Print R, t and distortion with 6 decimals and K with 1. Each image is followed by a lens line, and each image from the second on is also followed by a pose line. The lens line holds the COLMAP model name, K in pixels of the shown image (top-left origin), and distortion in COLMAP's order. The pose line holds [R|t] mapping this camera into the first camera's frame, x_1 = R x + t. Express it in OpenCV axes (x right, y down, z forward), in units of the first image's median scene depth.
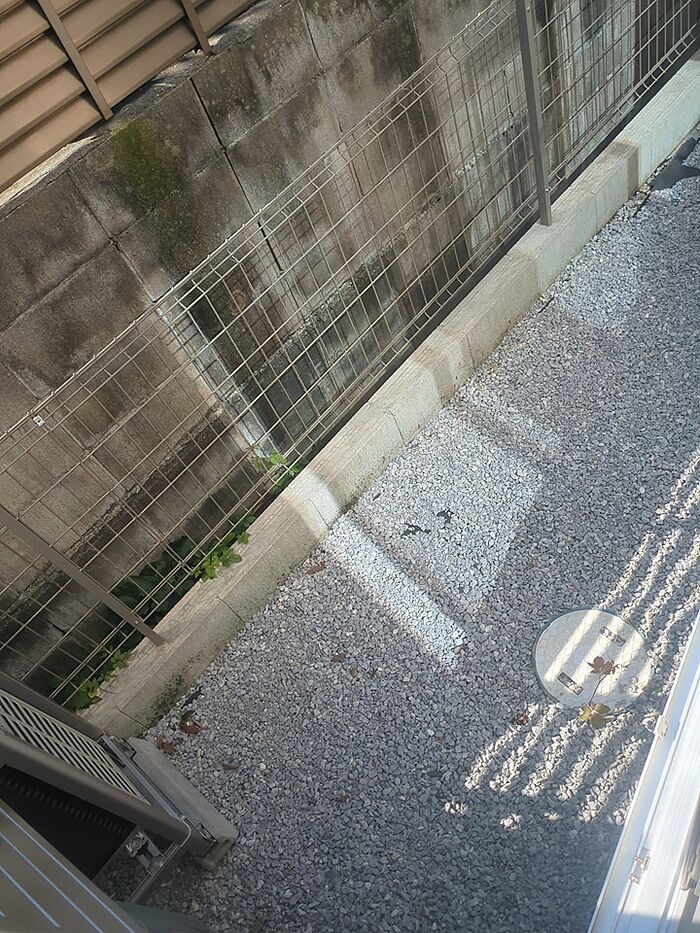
lens RADIAL K [[697.2, 0, 349.4], [0, 697.2, 474.1], [0, 0, 1]] dist [0.052738, -0.060793]
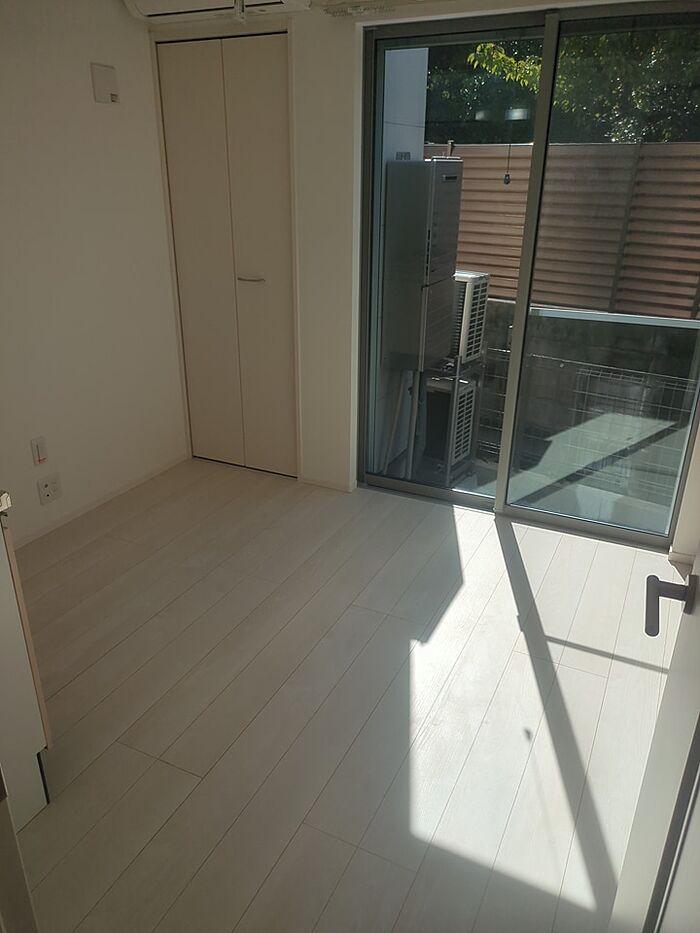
lens RADIAL K [[697.2, 0, 349.4], [0, 697.2, 474.1], [0, 0, 1]] dist [0.052738, -0.060793]
pose [[0.093072, 0.657713, -0.747497, 1.611901], [-0.801835, 0.494581, 0.335338, -0.103261], [0.590253, 0.568158, 0.573409, -0.748626]]
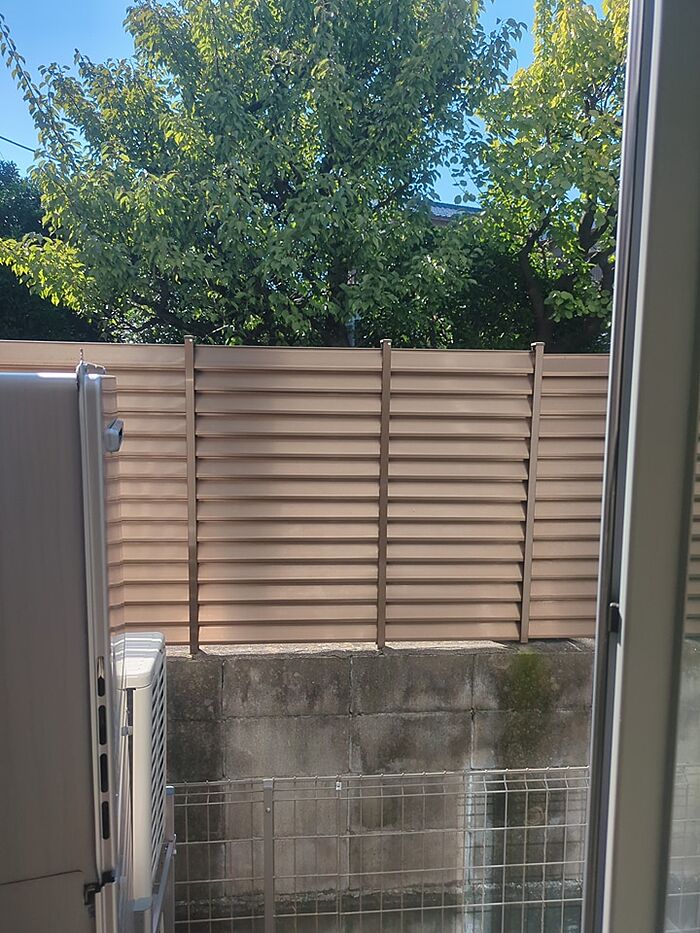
lens RADIAL K [[697.2, 0, 349.4], [0, 697.2, 474.1], [0, 0, 1]] dist [0.052738, -0.060793]
pose [[0.698309, 0.392707, -0.598453, 0.103504], [-0.674674, 0.640404, -0.367012, 0.014731], [0.239124, 0.660048, 0.712149, -0.253688]]
